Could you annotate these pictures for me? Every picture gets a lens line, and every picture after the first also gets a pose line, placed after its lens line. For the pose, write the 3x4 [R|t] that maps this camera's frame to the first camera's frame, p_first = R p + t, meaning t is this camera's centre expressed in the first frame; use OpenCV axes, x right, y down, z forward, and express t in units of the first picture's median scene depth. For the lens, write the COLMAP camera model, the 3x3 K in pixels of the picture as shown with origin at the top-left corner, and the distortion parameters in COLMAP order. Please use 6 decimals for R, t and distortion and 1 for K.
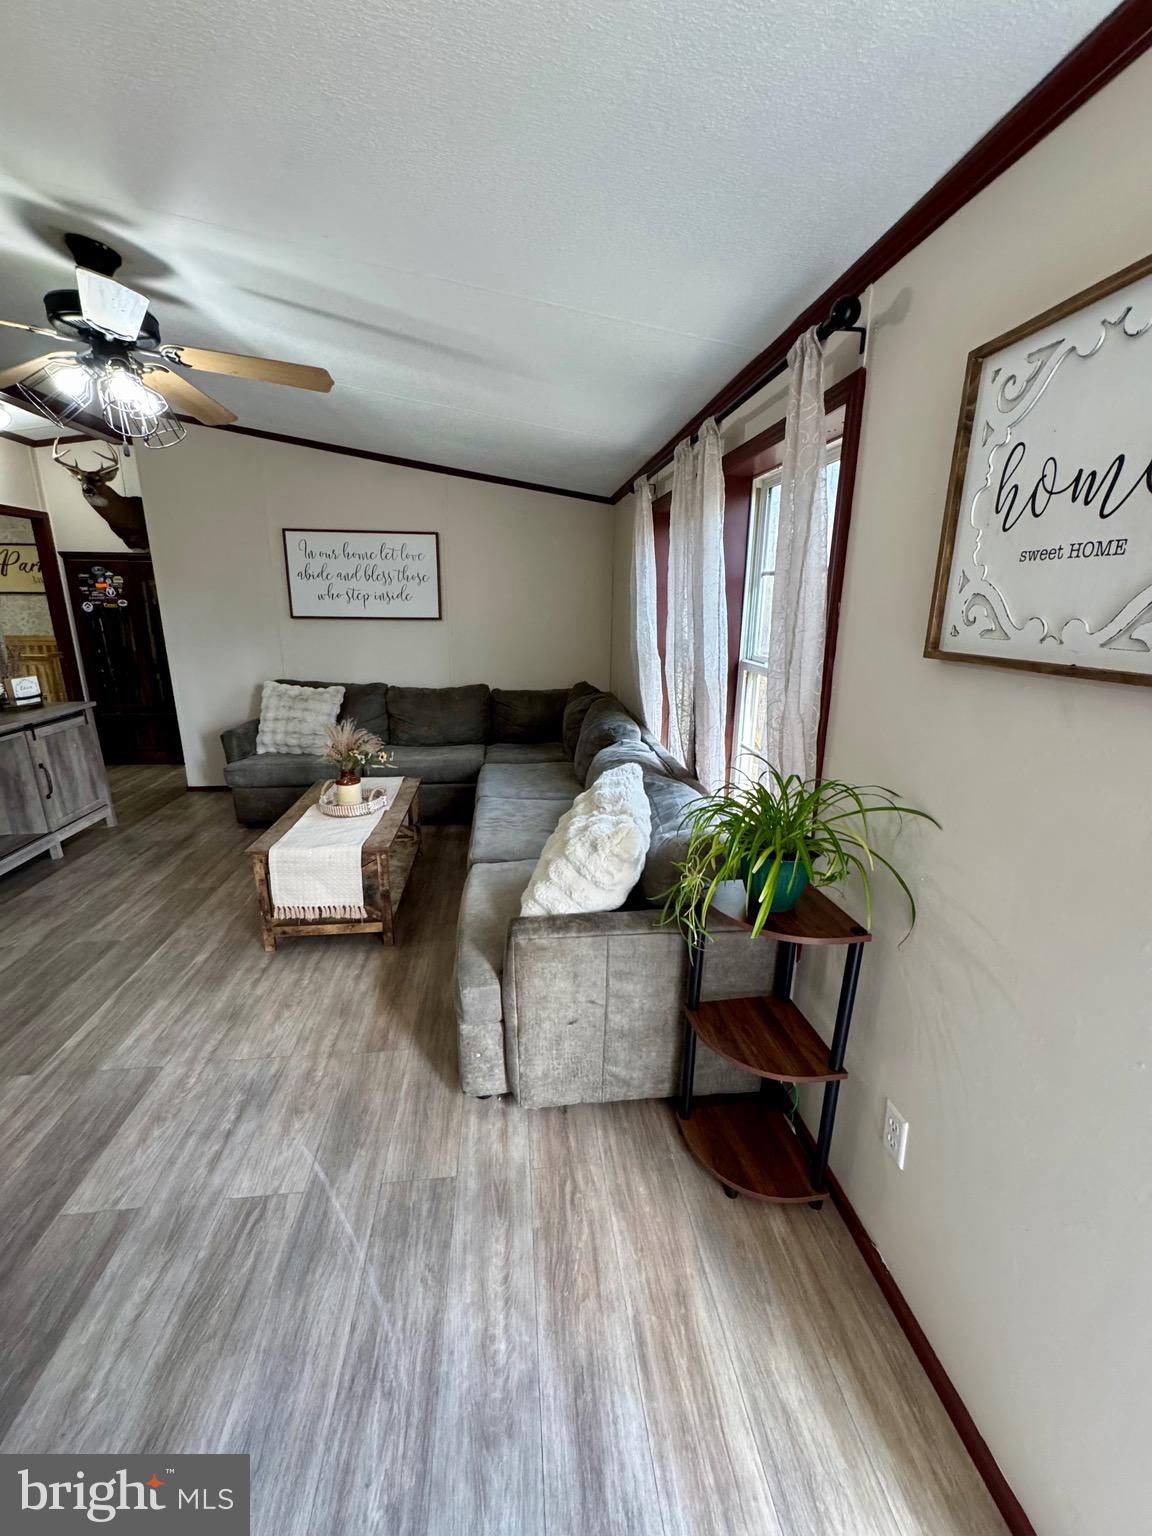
lens RADIAL K [[611.8, 0, 576.8], [0, 611.8, 766.5], [0, 0, 1]] dist [-0.003640, -0.000652]
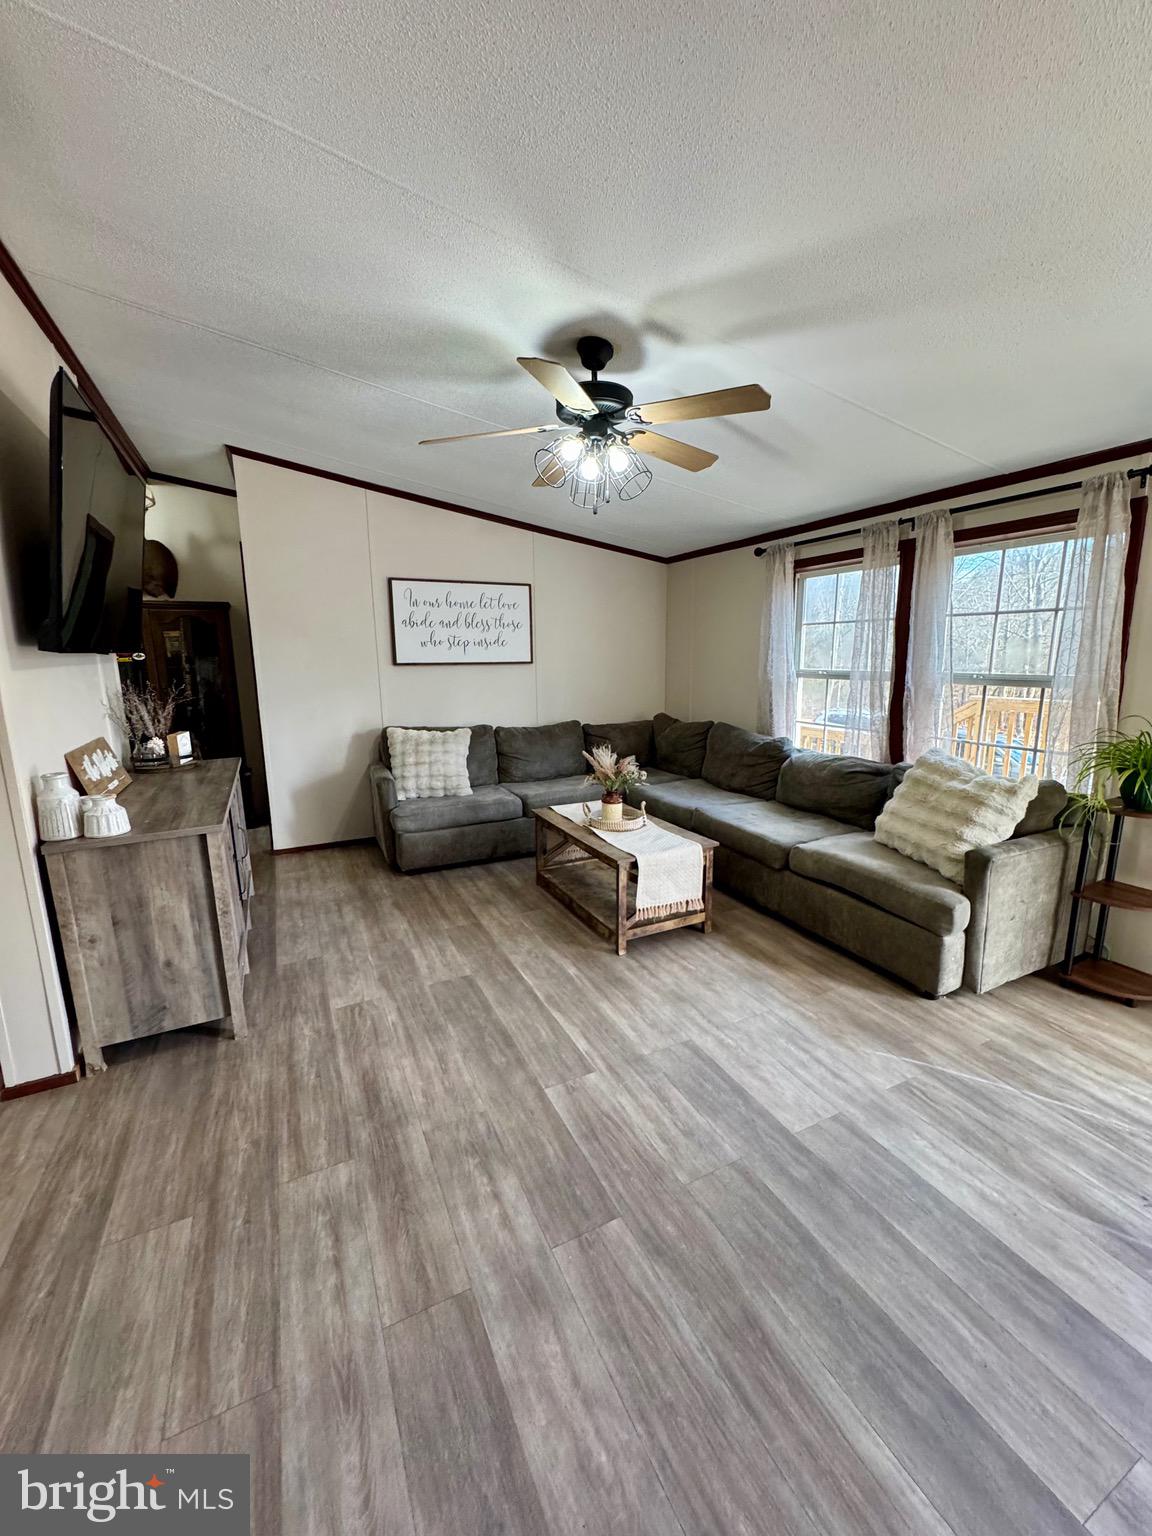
lens RADIAL K [[611.8, 0, 579.4], [0, 611.8, 766.4], [0, 0, 1]] dist [-0.003640, -0.000652]
pose [[0.941641, -0.081105, 0.326703, -0.648472], [0.108275, 0.991939, -0.065824, 0.023848], [-0.318731, 0.097357, 0.942832, -0.025279]]
